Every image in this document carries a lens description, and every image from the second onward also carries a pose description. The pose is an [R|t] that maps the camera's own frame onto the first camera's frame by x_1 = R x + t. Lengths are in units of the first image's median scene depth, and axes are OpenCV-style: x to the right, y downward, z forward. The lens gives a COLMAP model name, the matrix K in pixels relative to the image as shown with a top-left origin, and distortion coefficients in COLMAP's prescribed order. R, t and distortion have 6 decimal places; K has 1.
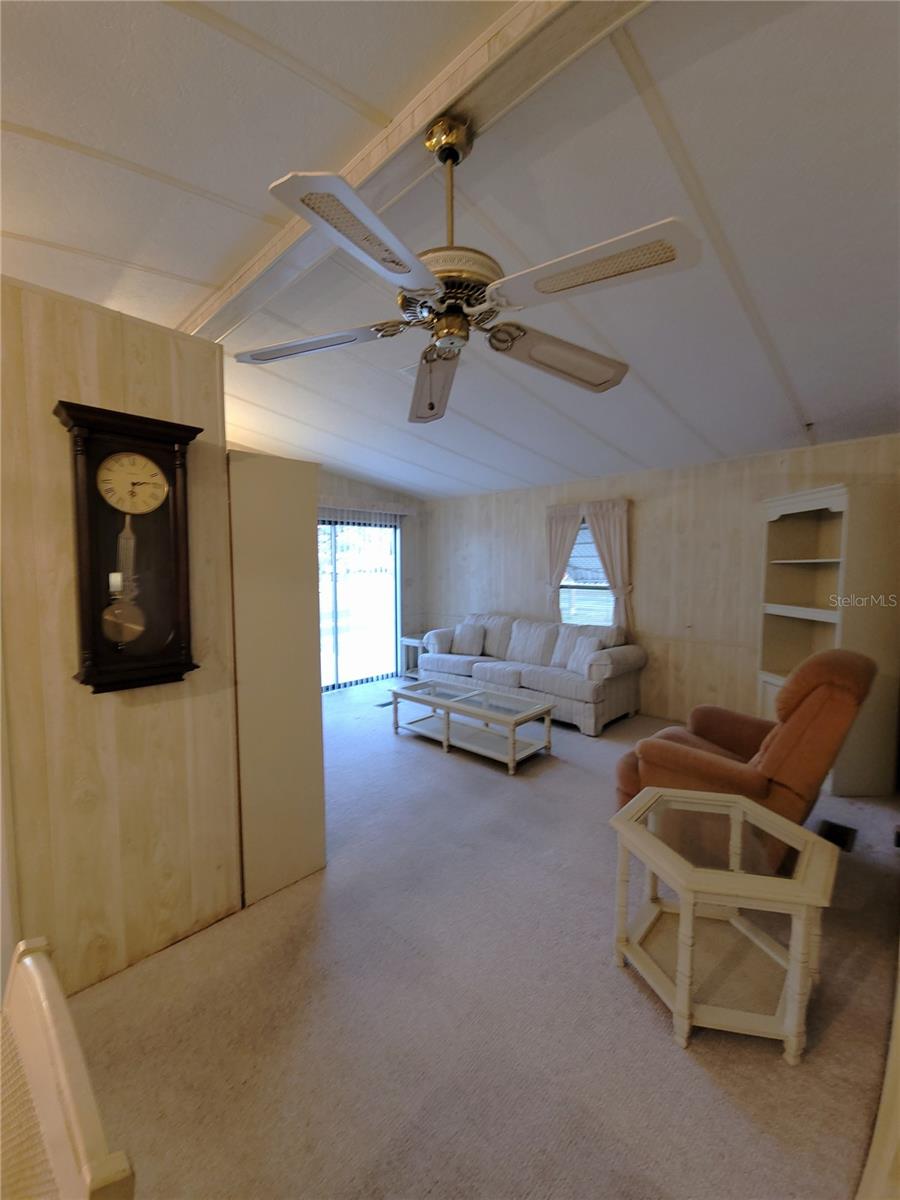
lens RADIAL K [[488.7, 0, 448.8], [0, 488.7, 595.3], [0, 0, 1]] dist [0.000151, -0.000124]
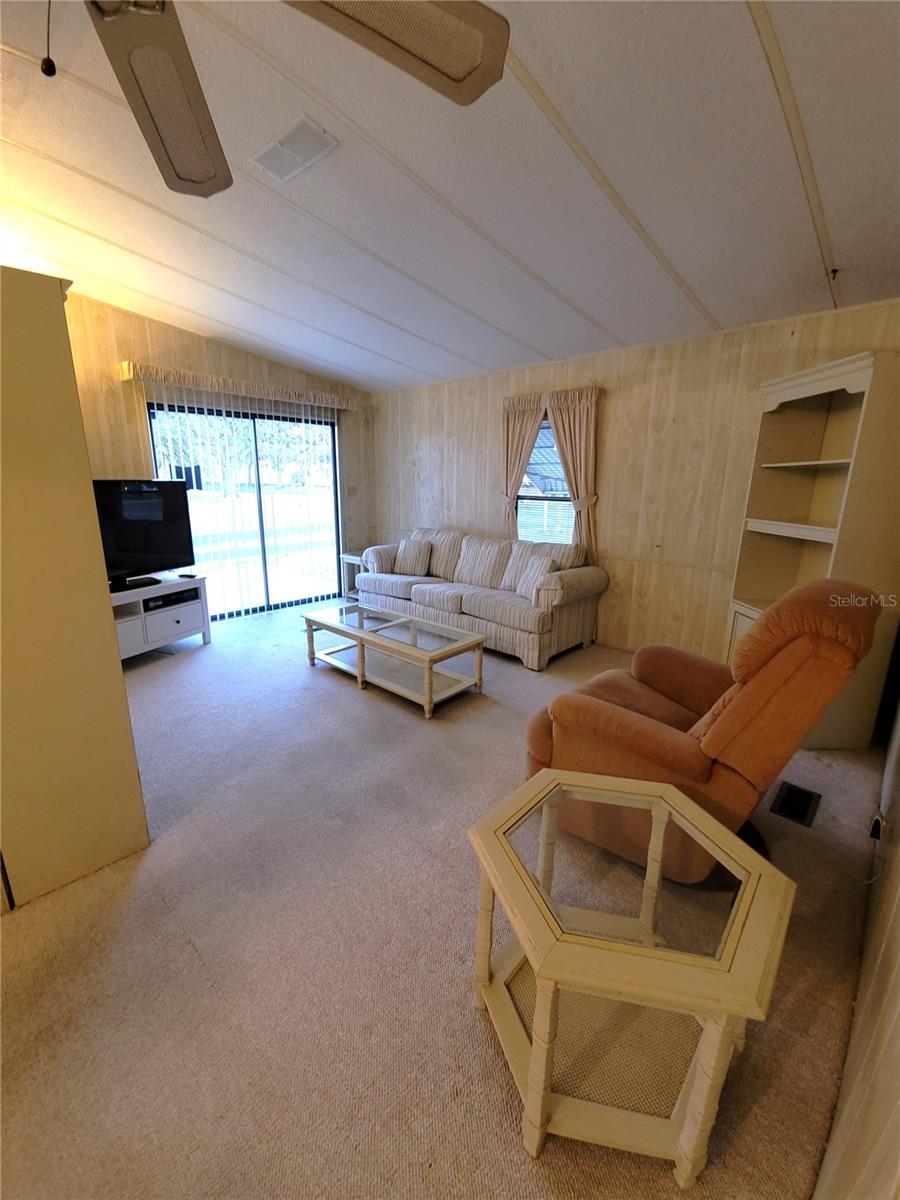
lens RADIAL K [[488.7, 0, 448.8], [0, 488.7, 595.3], [0, 0, 1]] dist [0.000151, -0.000124]
pose [[0.999813, 0.010707, 0.016128, 0.121425], [-0.013284, 0.985470, 0.169330, 0.010283], [-0.014081, -0.169512, 0.985427, 0.162411]]
